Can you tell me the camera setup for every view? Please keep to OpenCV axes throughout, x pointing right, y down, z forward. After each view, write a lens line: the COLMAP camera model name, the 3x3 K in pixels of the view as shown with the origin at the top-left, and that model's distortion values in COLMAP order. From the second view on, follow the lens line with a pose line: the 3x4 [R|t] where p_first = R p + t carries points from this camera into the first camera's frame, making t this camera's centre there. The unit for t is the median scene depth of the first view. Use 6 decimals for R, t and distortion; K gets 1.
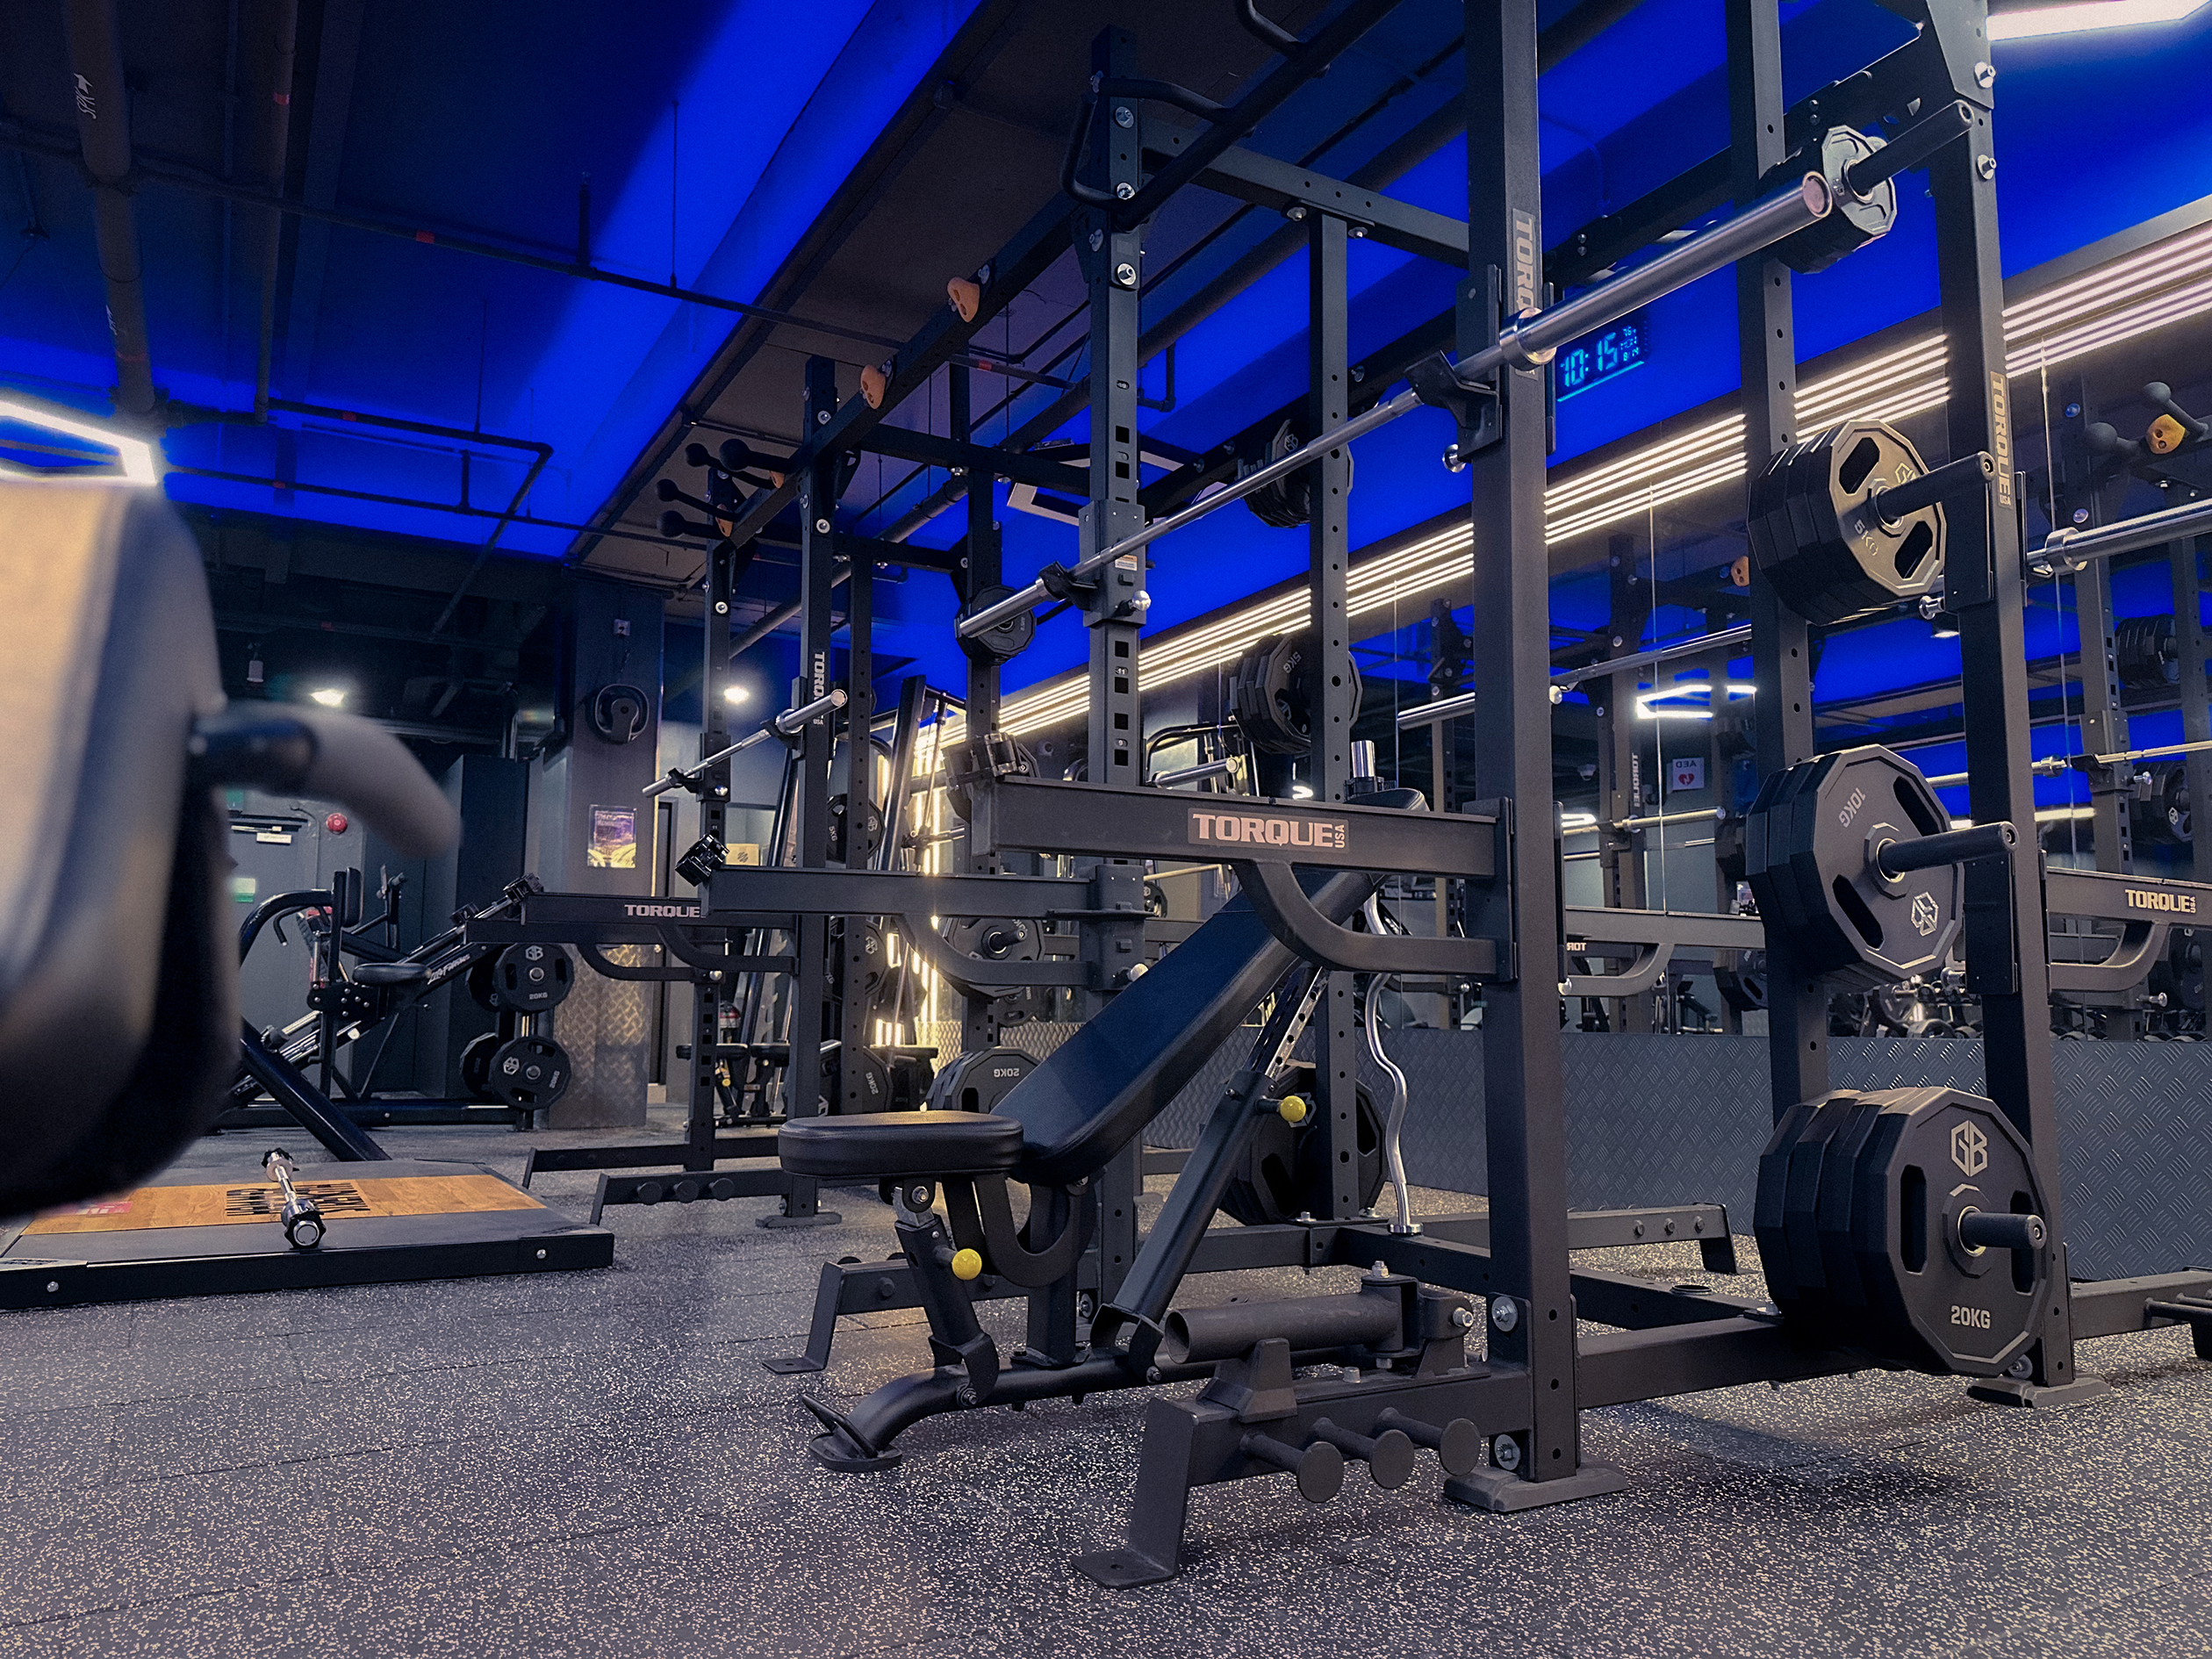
lens RADIAL K [[1553.9, 0, 1106.0], [0, 1553.9, 829.5], [0, 0, 1]] dist [0.065570, -0.074501]
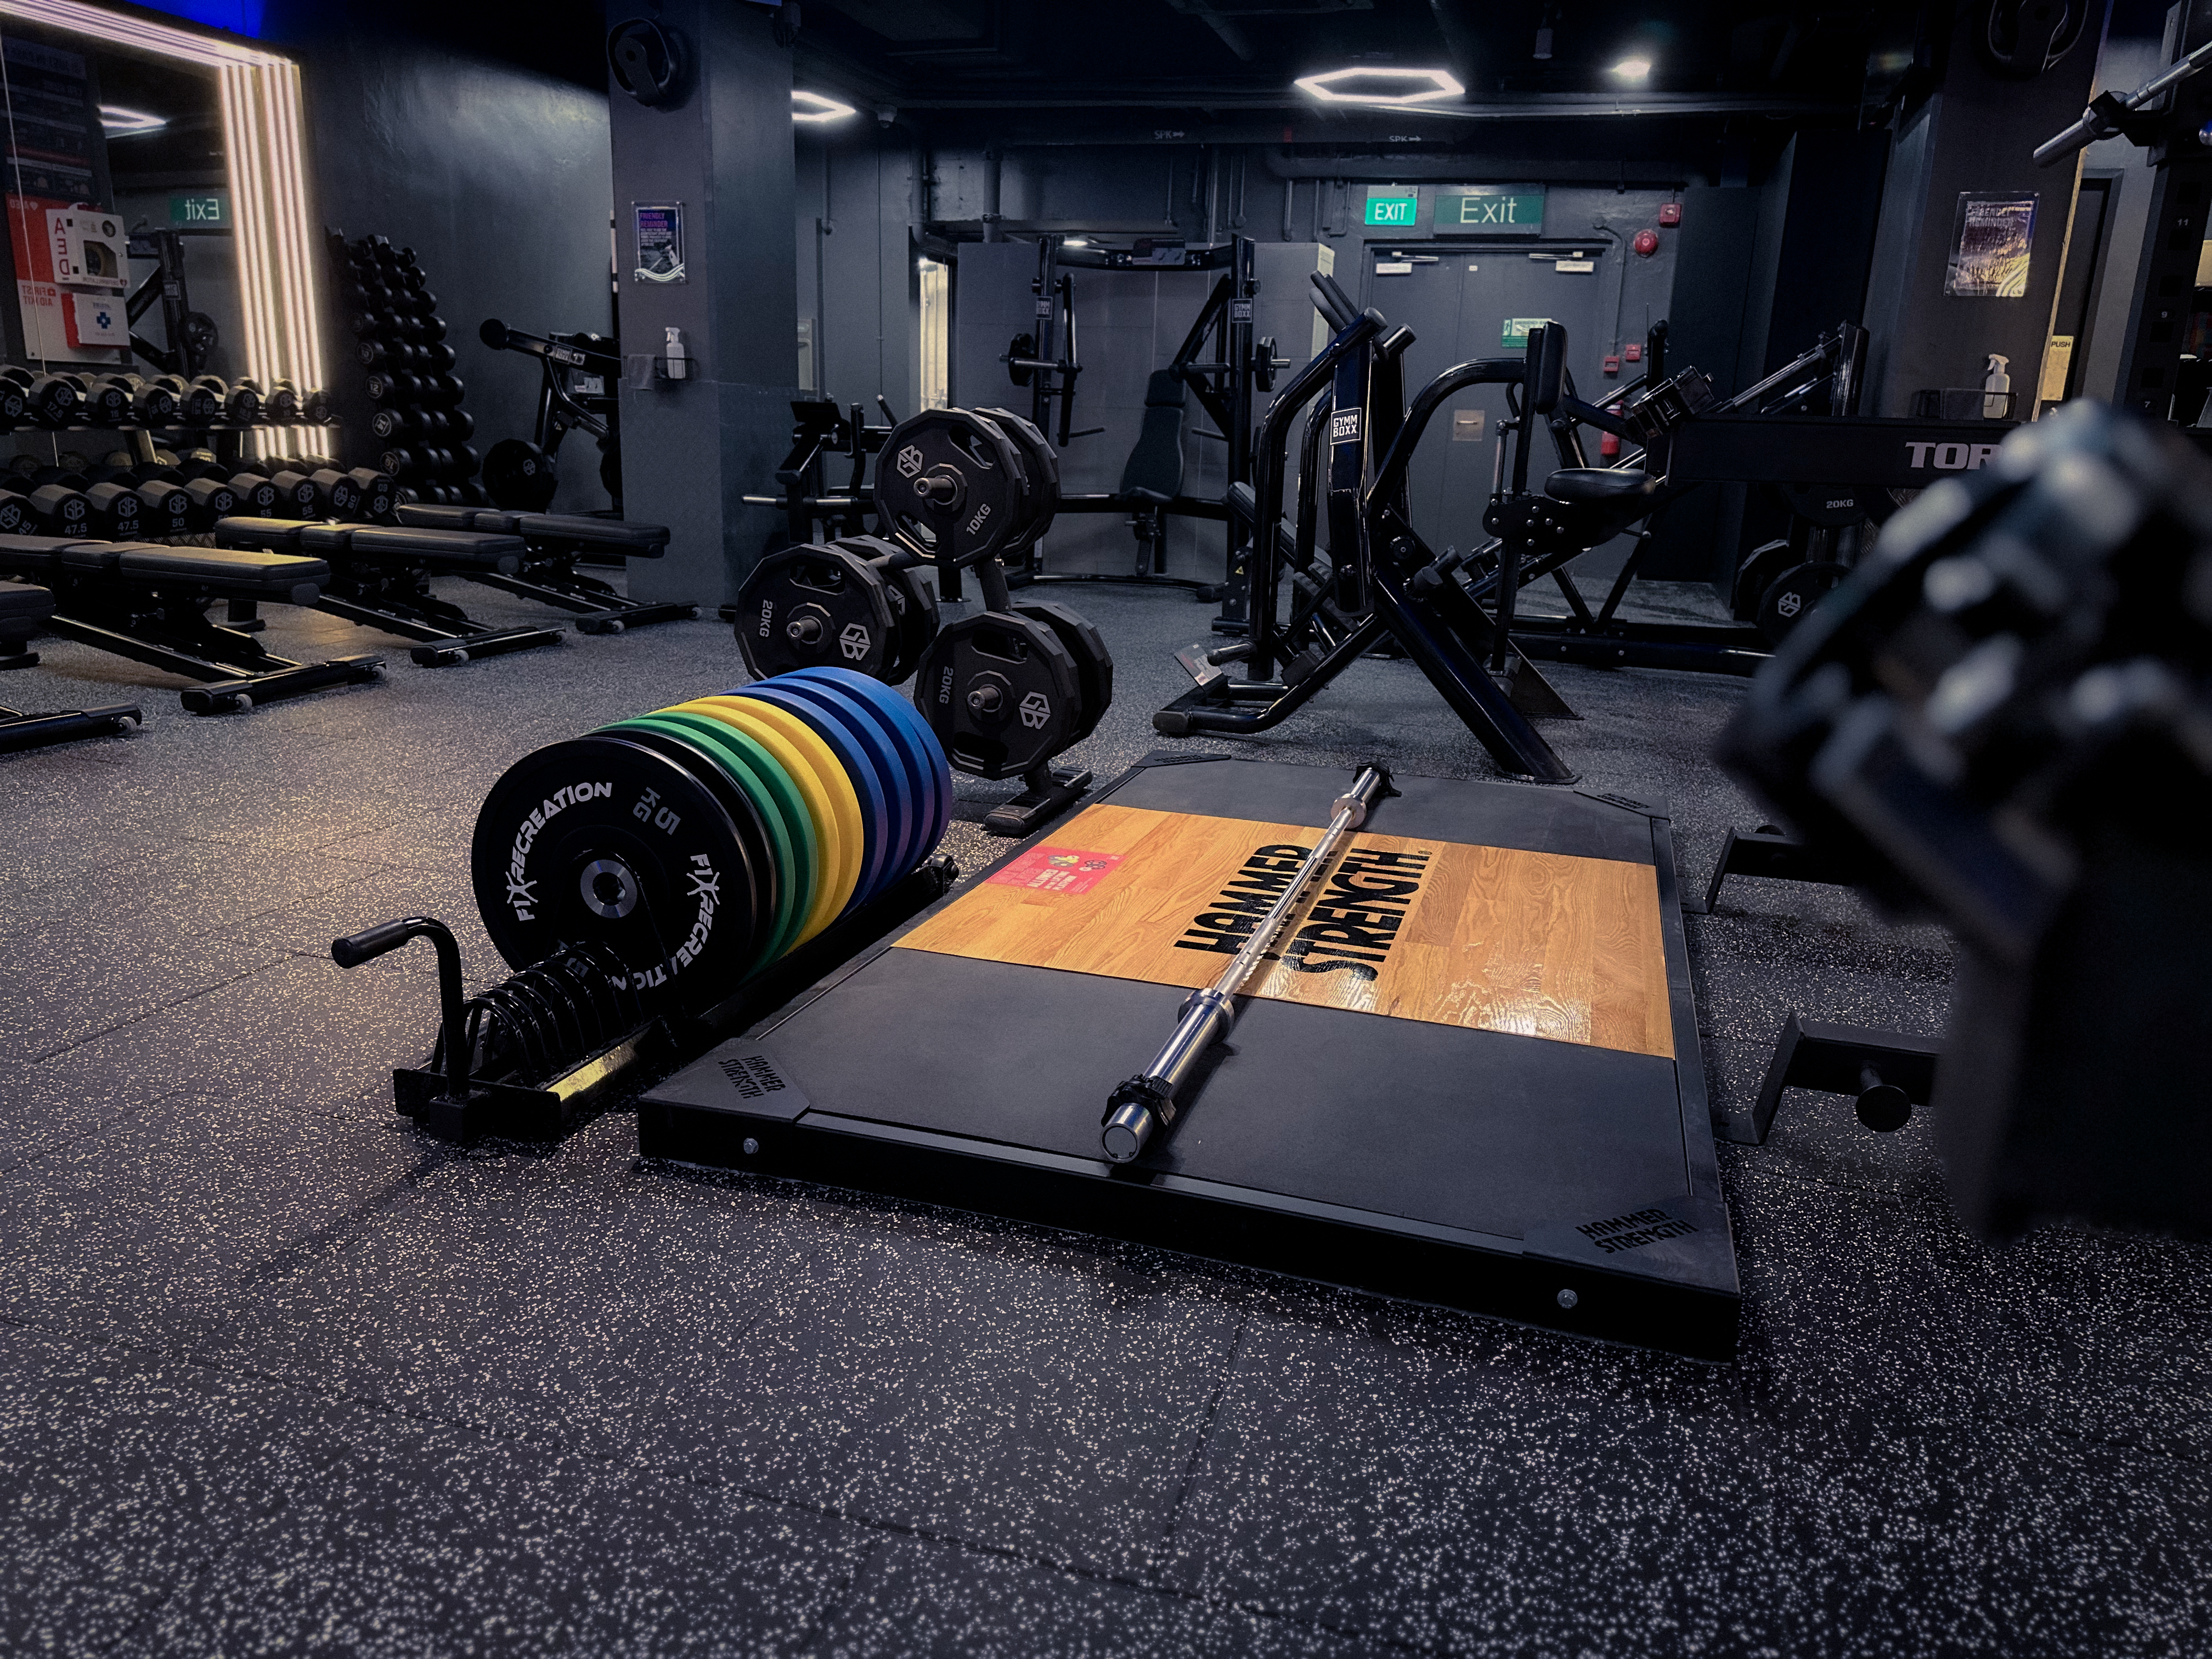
lens RADIAL K [[1553.9, 0, 1106.0], [0, 1553.9, 829.5], [0, 0, 1]] dist [0.065570, -0.074501]
pose [[0.684326, 0.202873, -0.700386, -0.246491], [0.057679, 0.942446, 0.329345, -0.009334], [0.726892, -0.265777, 0.633239, 0.979922]]
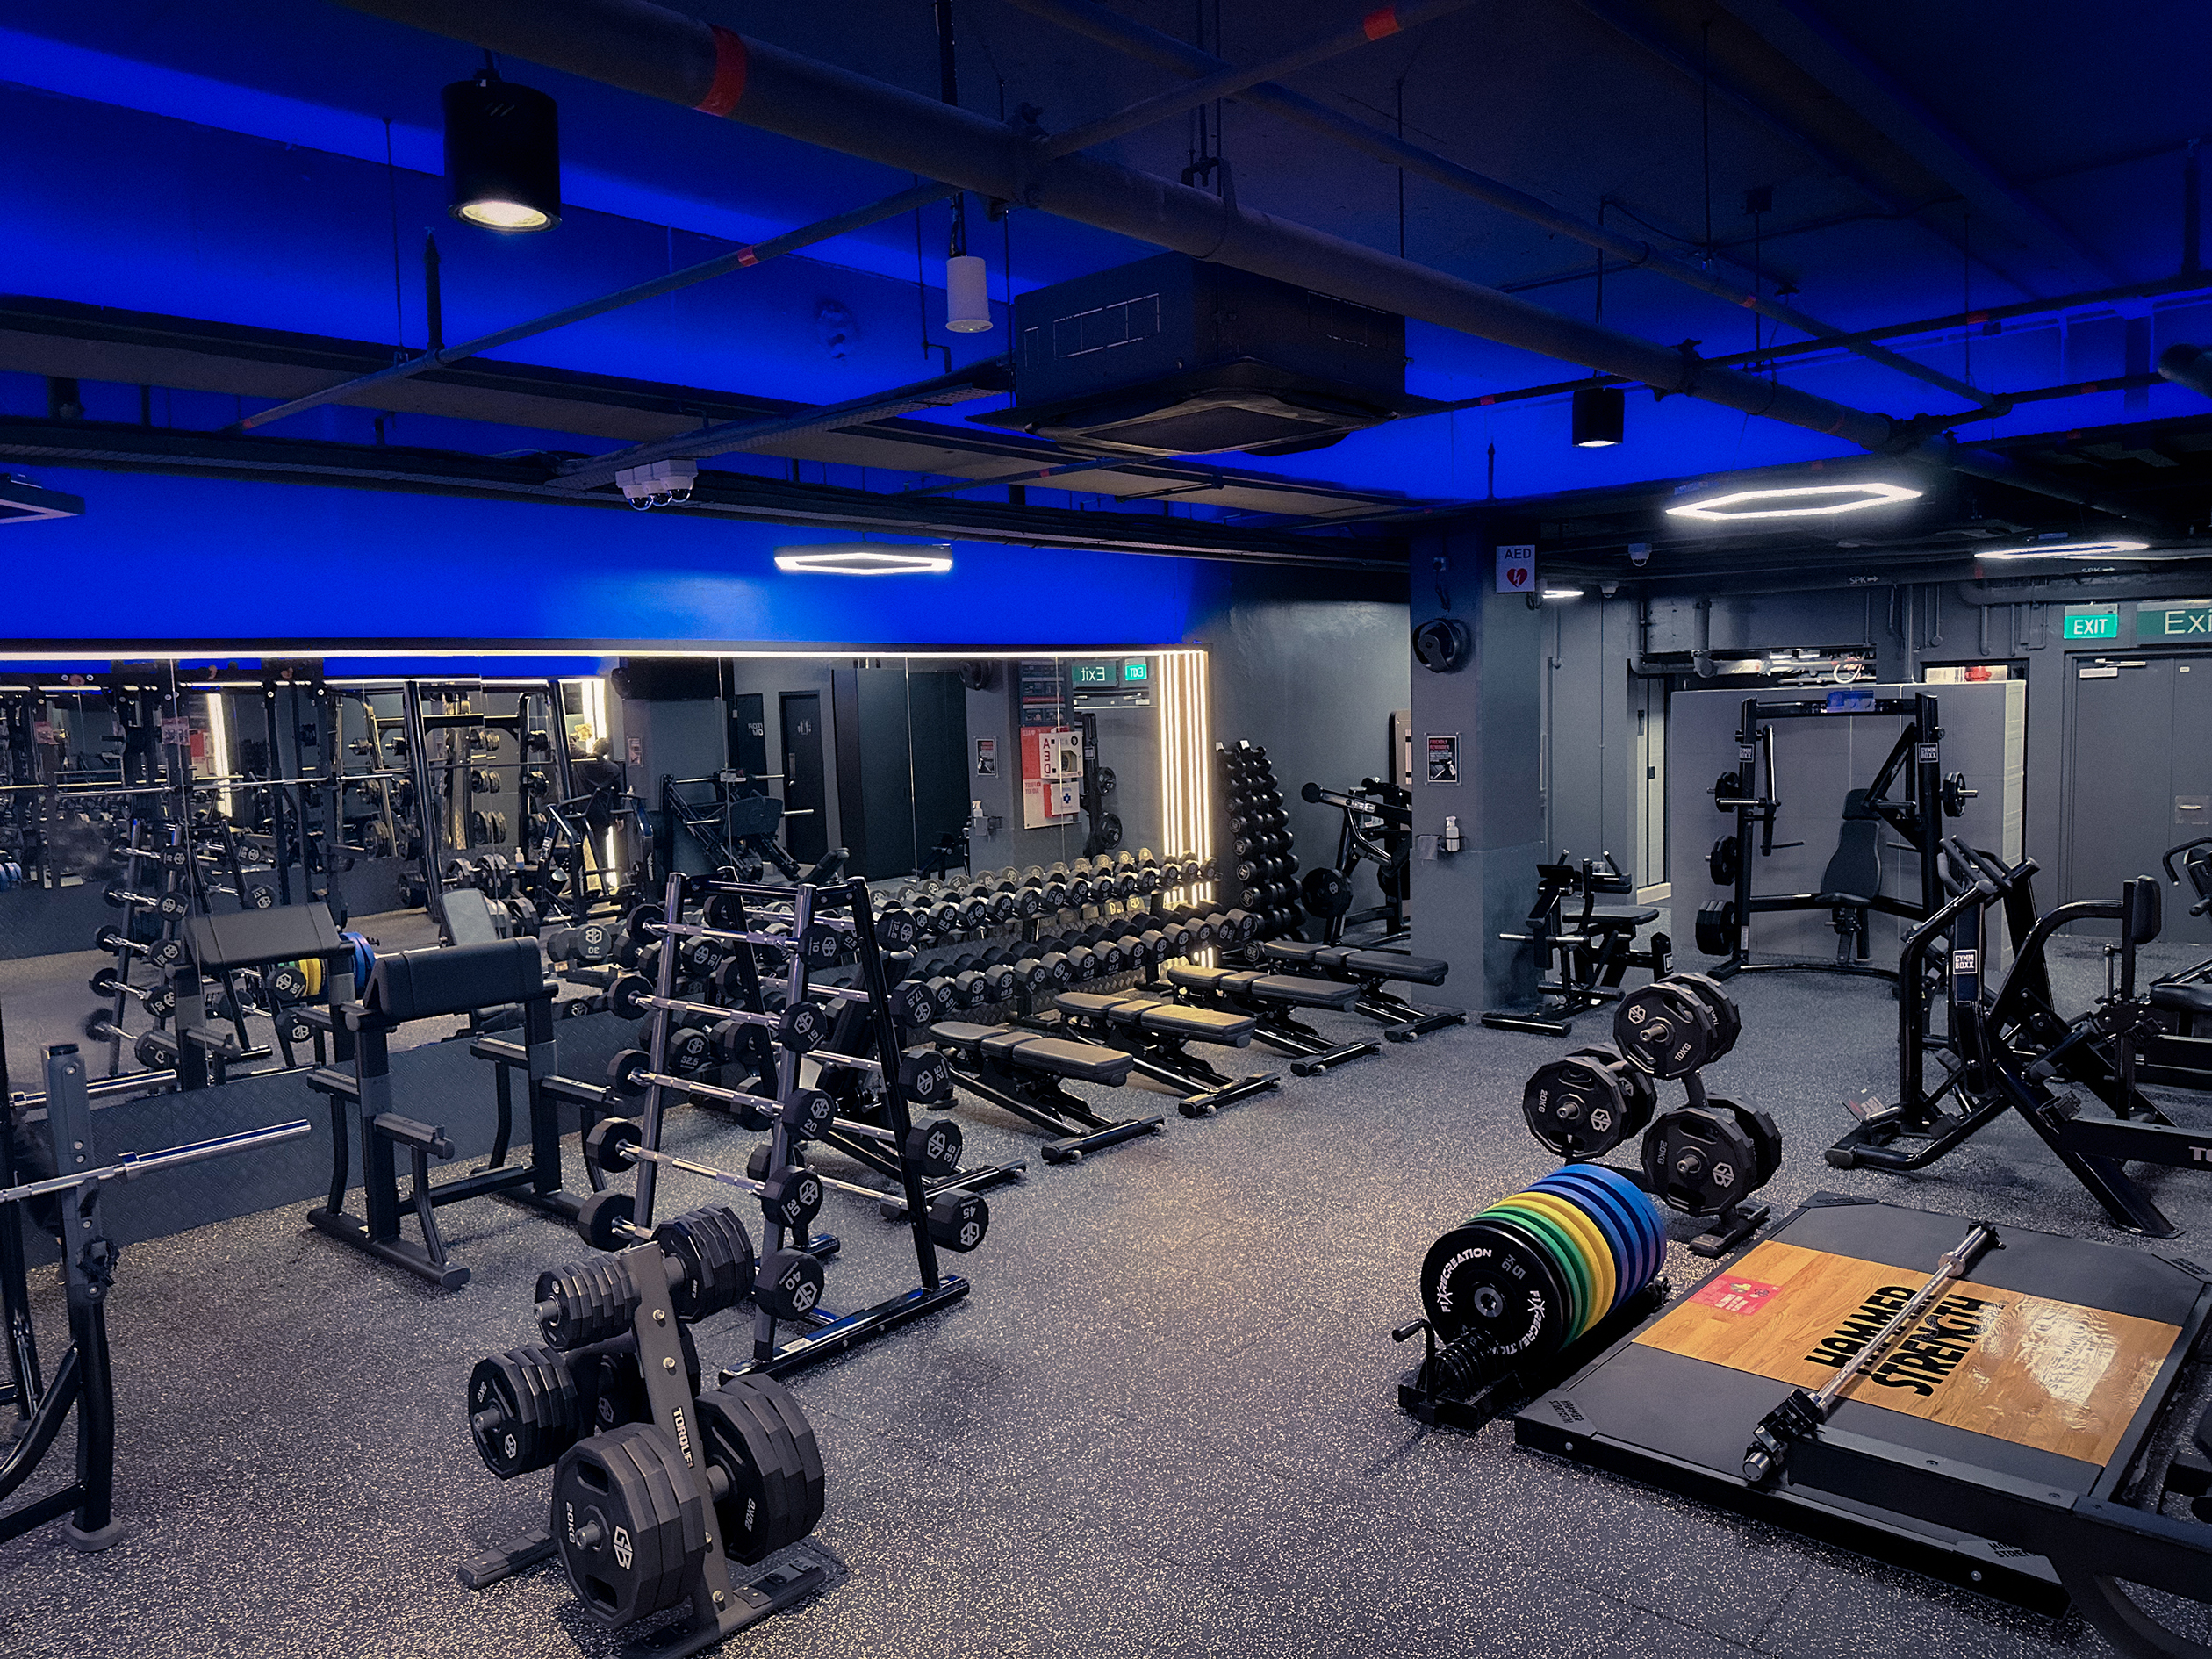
lens RADIAL K [[1538.7, 0, 1095.5], [0, 1538.7, 855.4], [0, 0, 1]] dist [0.070048, -0.104836]
pose [[0.302999, 0.080780, -0.949561, 0.470636], [0.153432, 0.979267, 0.132266, -0.514330], [0.940559, -0.185770, 0.284322, 0.486746]]
